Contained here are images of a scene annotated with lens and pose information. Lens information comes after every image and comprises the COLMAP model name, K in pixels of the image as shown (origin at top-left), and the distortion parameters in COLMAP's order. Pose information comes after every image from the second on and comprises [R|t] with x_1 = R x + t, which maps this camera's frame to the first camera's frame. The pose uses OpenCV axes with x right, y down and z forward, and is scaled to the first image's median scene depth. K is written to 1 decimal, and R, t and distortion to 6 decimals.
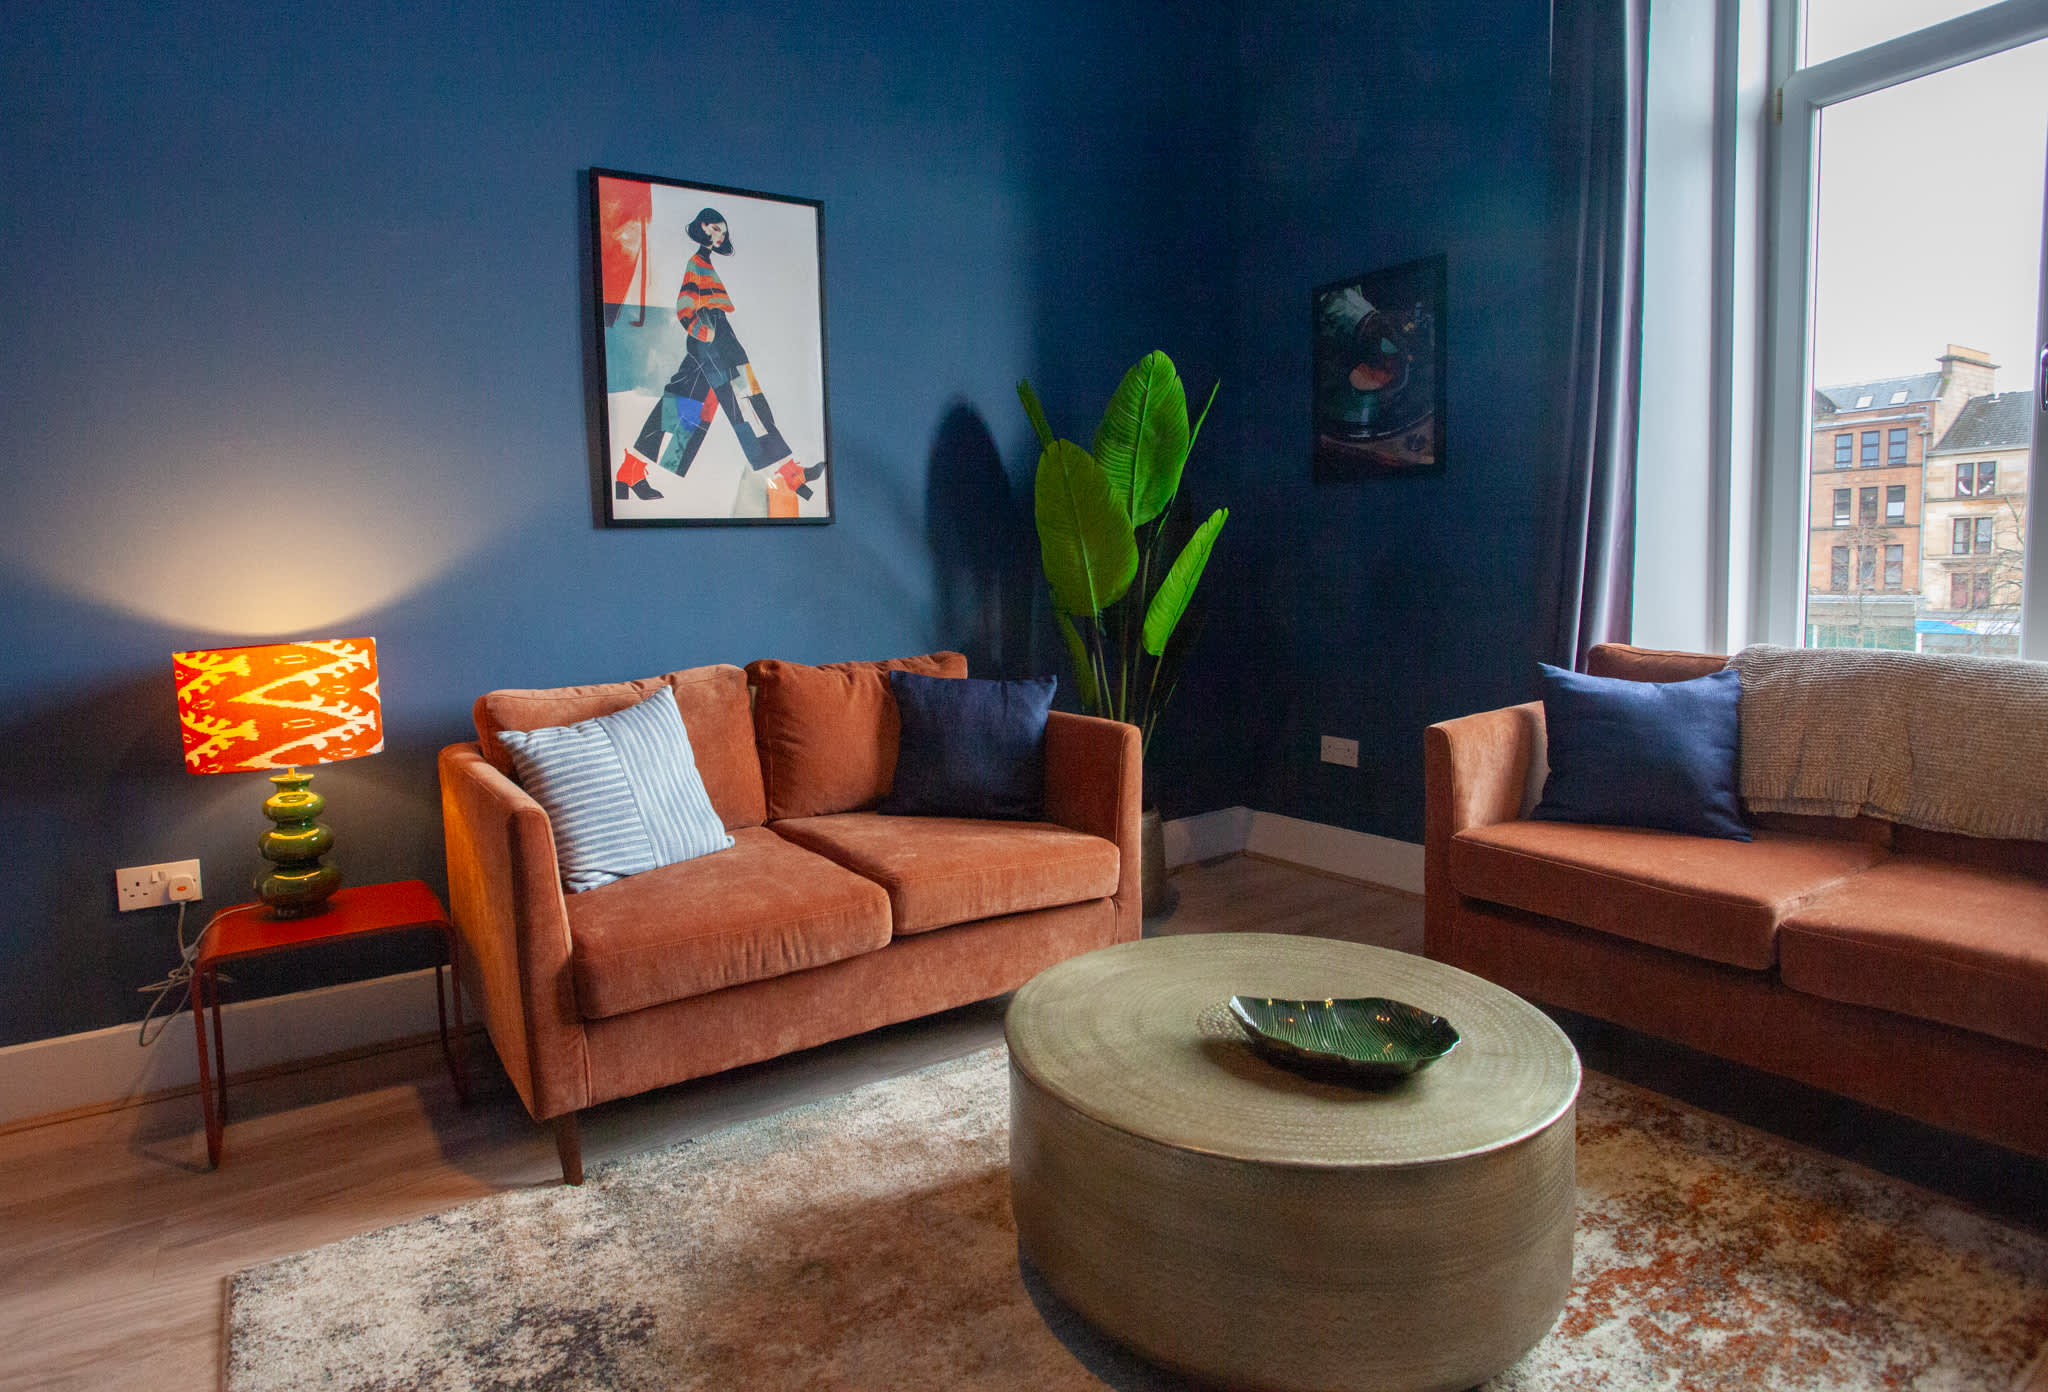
lens RADIAL K [[1074.0, 0, 1024.0], [0, 1074.0, 696.0], [0, 0, 1]] dist [0.000208, -0.000029]
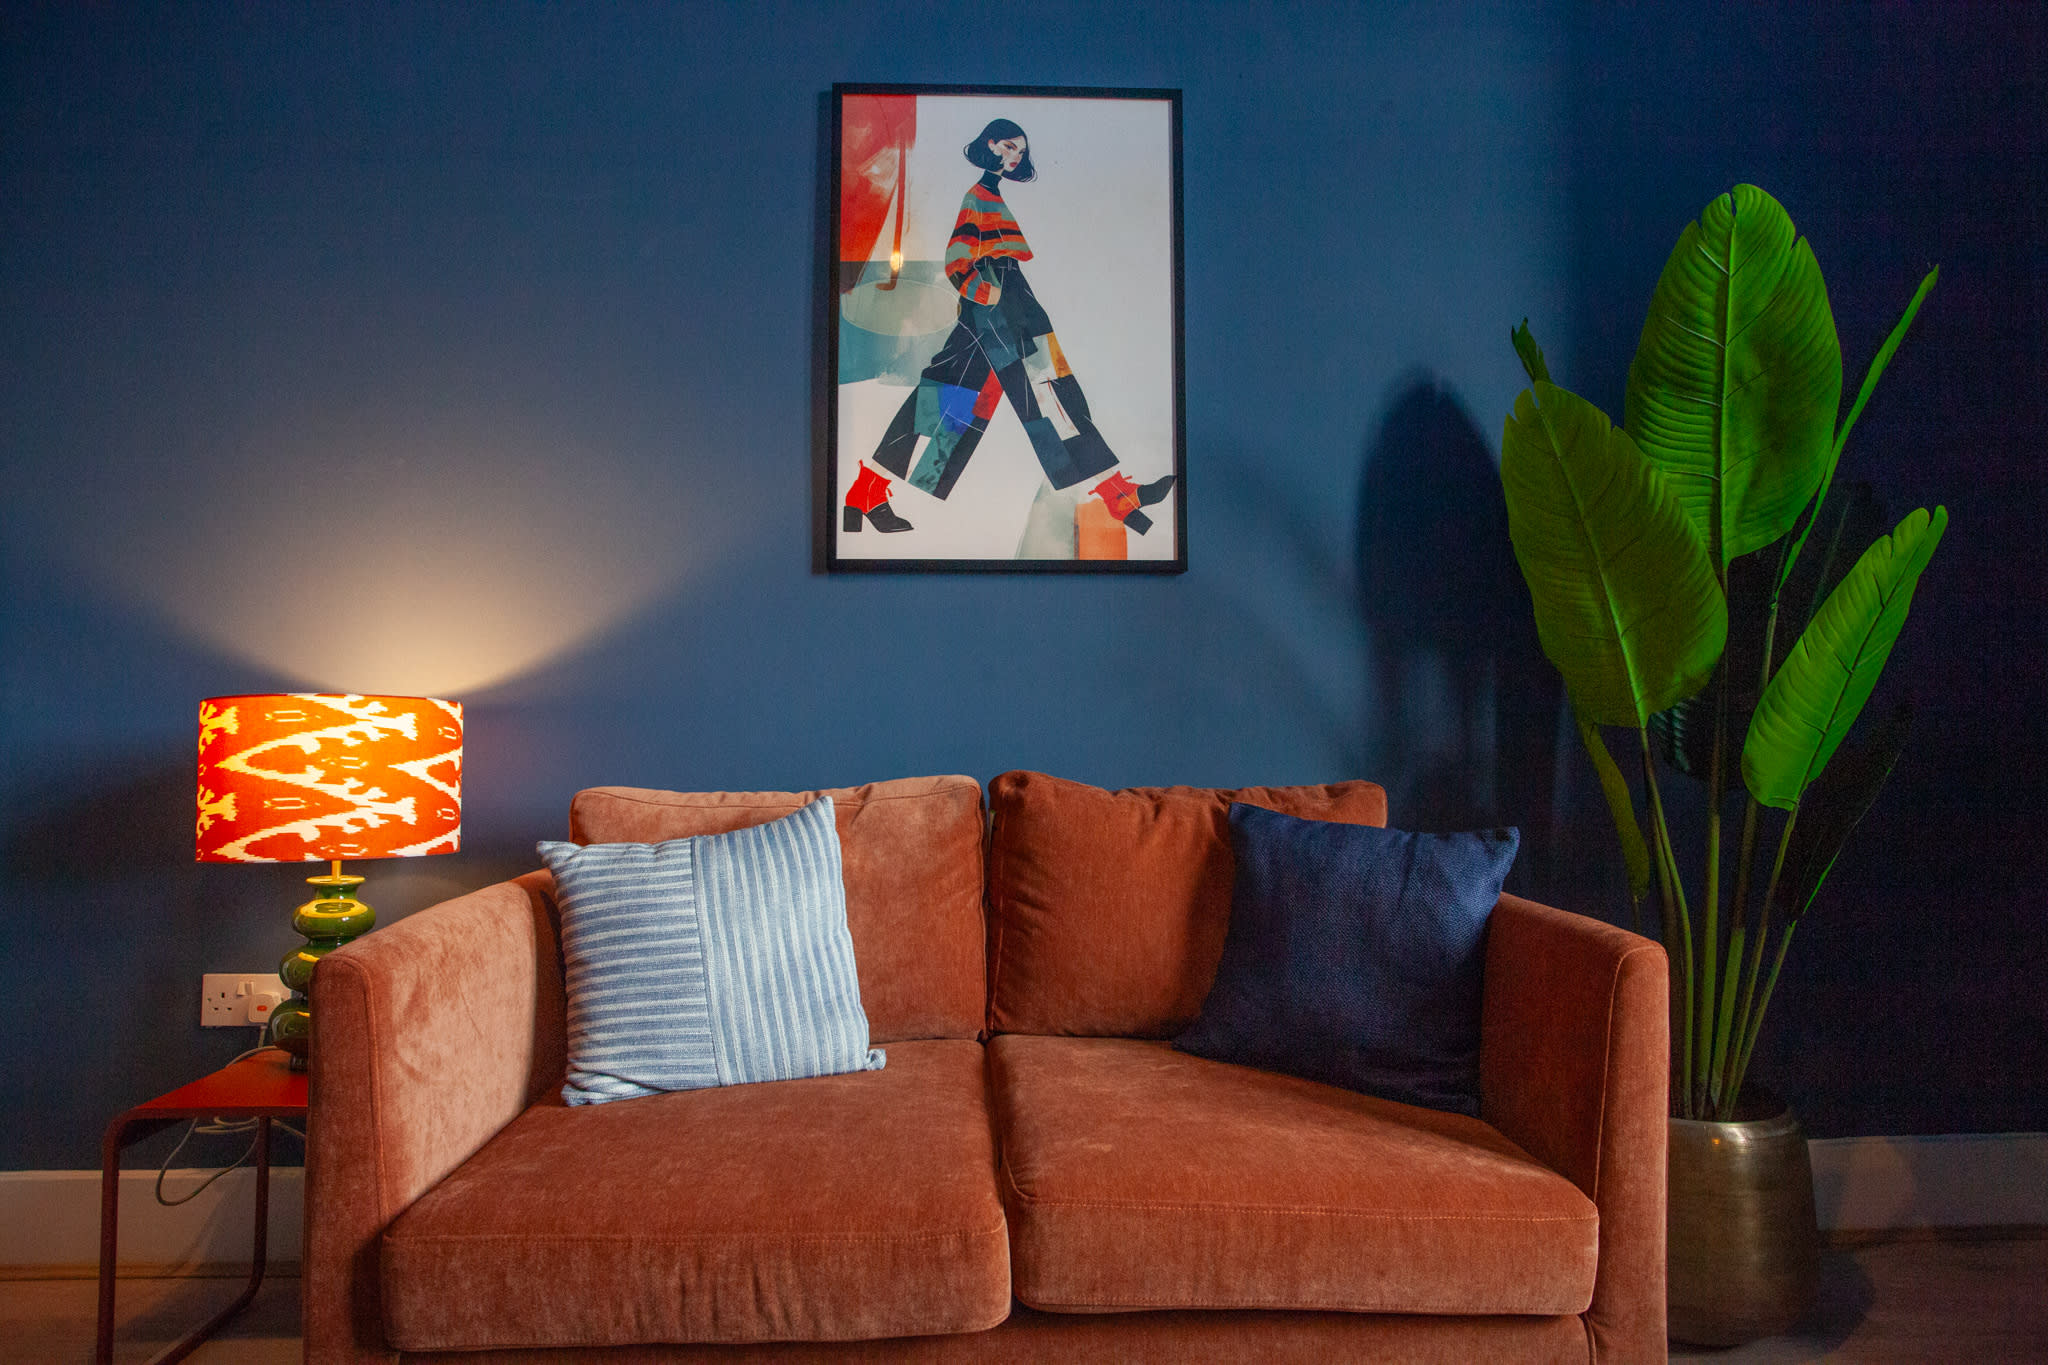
lens RADIAL K [[1238.2, 0, 1028.6], [0, 1238.2, 705.9], [0, 0, 1]] dist [-0.050165, 0.050254]
pose [[0.858195, 0.015654, -0.513086, 0.137612], [-0.081788, 0.990936, -0.106567, 0.005245], [0.506767, 0.133420, 0.851696, 0.389491]]
